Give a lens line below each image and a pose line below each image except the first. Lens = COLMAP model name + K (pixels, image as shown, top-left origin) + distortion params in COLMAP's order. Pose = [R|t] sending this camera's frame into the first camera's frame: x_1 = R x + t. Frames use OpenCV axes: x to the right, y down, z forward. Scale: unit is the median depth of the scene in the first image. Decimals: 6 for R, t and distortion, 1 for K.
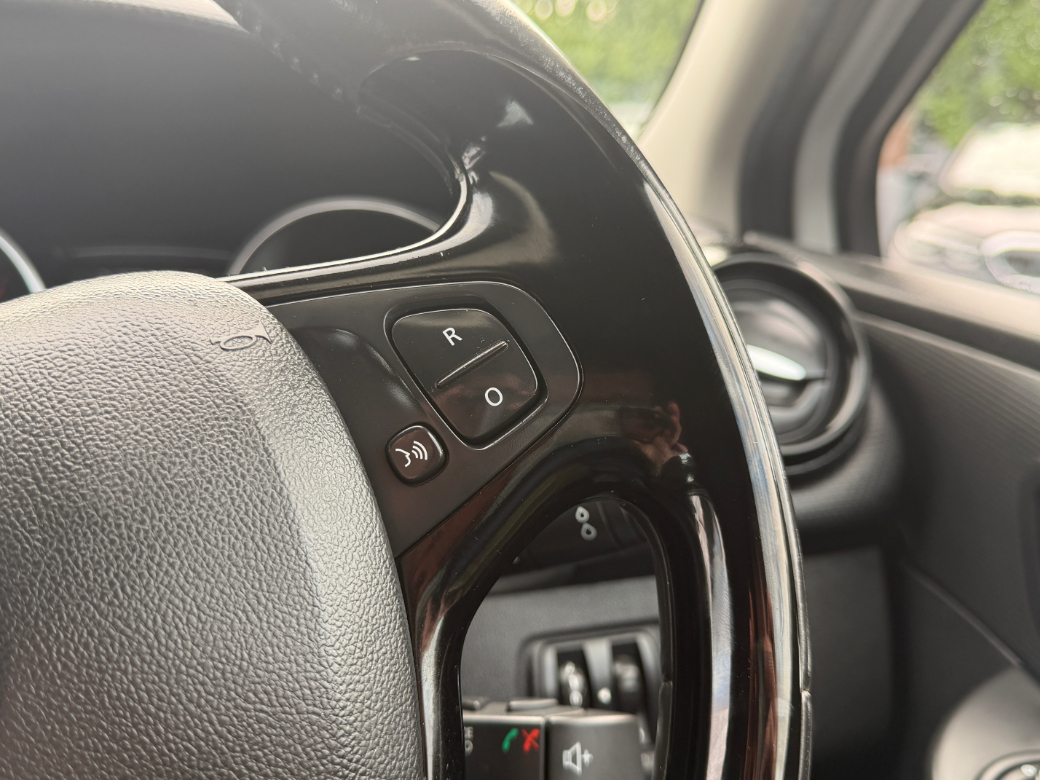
lens RADIAL K [[957.2, 0, 520.0], [0, 957.2, 390.0], [0, 0, 1]] dist [-0.069303, -0.004064]
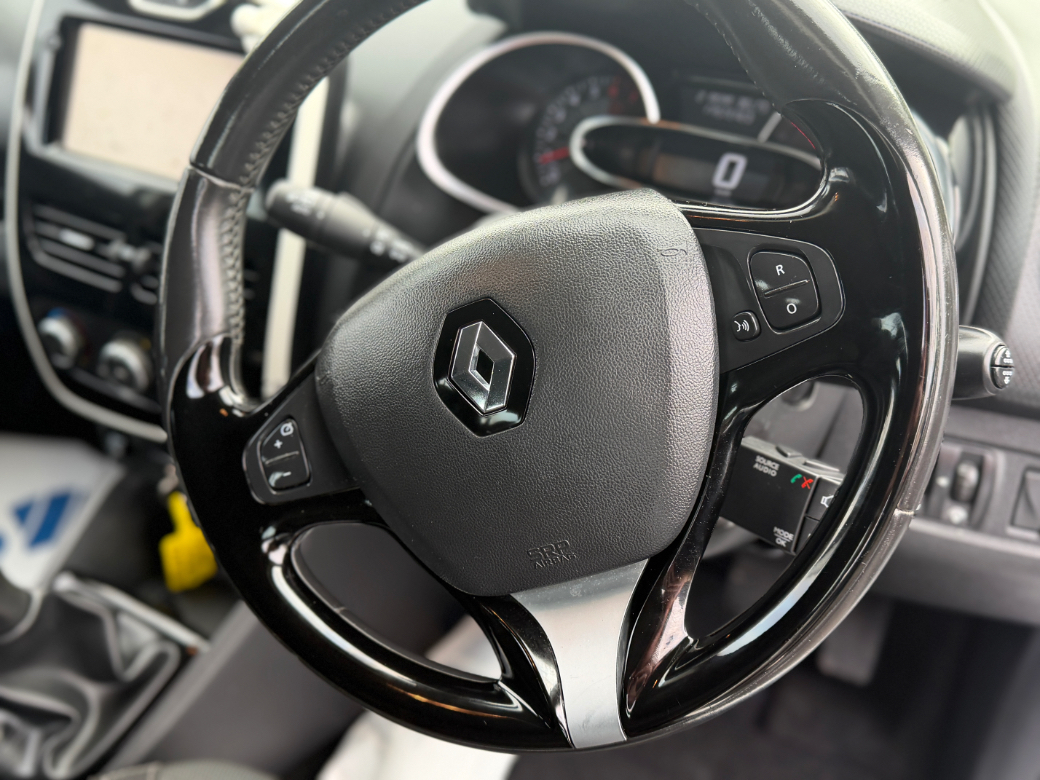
lens RADIAL K [[957.2, 0, 520.0], [0, 957.2, 390.0], [0, 0, 1]] dist [-0.069303, -0.004064]
pose [[0.770726, 0.335152, -0.541900, 0.623481], [-0.127935, 0.914562, 0.383677, -0.491800], [0.624191, -0.226382, 0.747755, -0.751044]]
